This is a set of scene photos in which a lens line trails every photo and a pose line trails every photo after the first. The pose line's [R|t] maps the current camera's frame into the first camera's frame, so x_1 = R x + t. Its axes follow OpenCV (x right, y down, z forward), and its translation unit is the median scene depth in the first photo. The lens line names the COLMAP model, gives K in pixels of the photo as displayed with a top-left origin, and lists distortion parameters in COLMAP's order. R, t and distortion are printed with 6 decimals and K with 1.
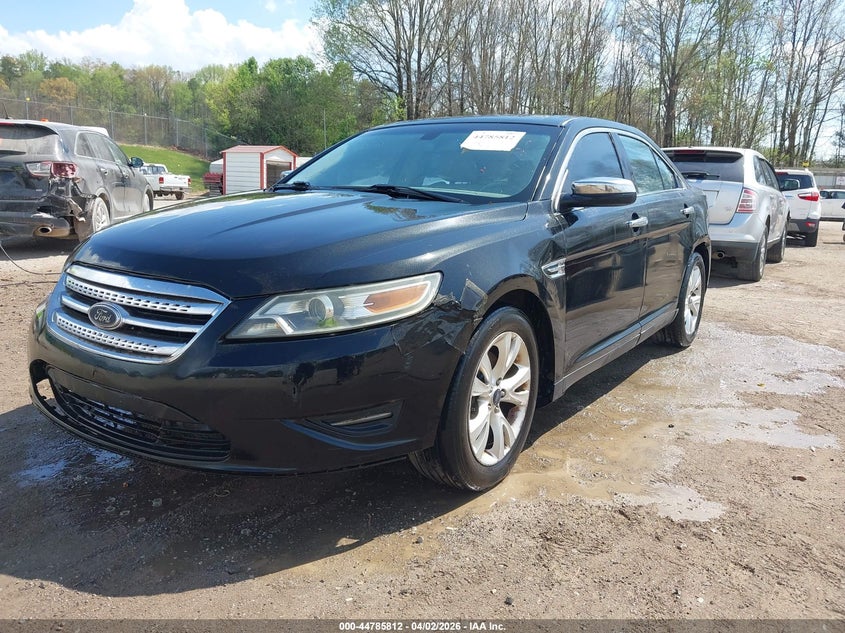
lens RADIAL K [[649.6, 0, 422.5], [0, 649.6, 316.5], [0, 0, 1]] dist [0.005464, 0.002218]
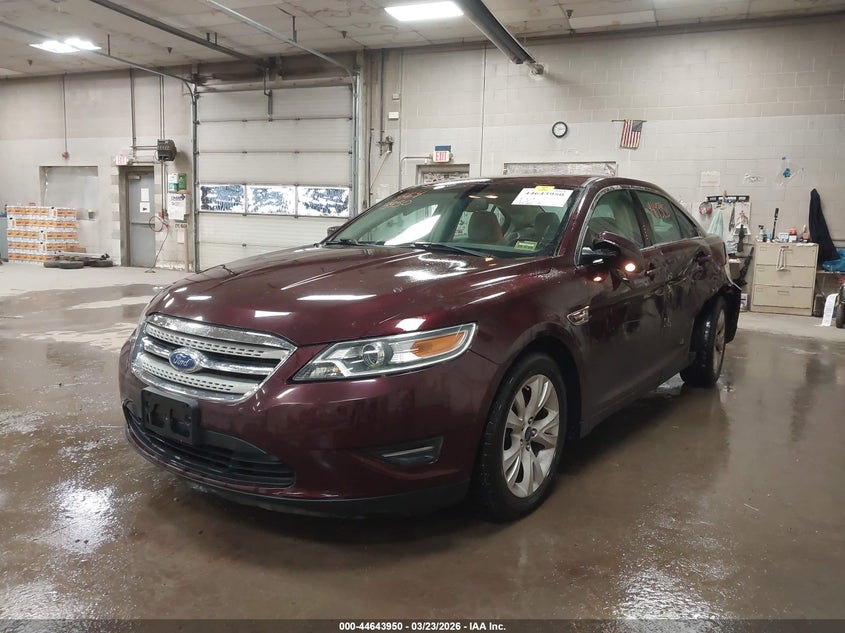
lens RADIAL K [[649.6, 0, 422.5], [0, 649.6, 316.5], [0, 0, 1]] dist [0.005464, 0.002218]
pose [[0.999069, 0.000378, -0.043133, -0.019406], [-0.003260, 0.997763, -0.066764, -0.001787], [0.043011, 0.066843, 0.996836, -0.142013]]
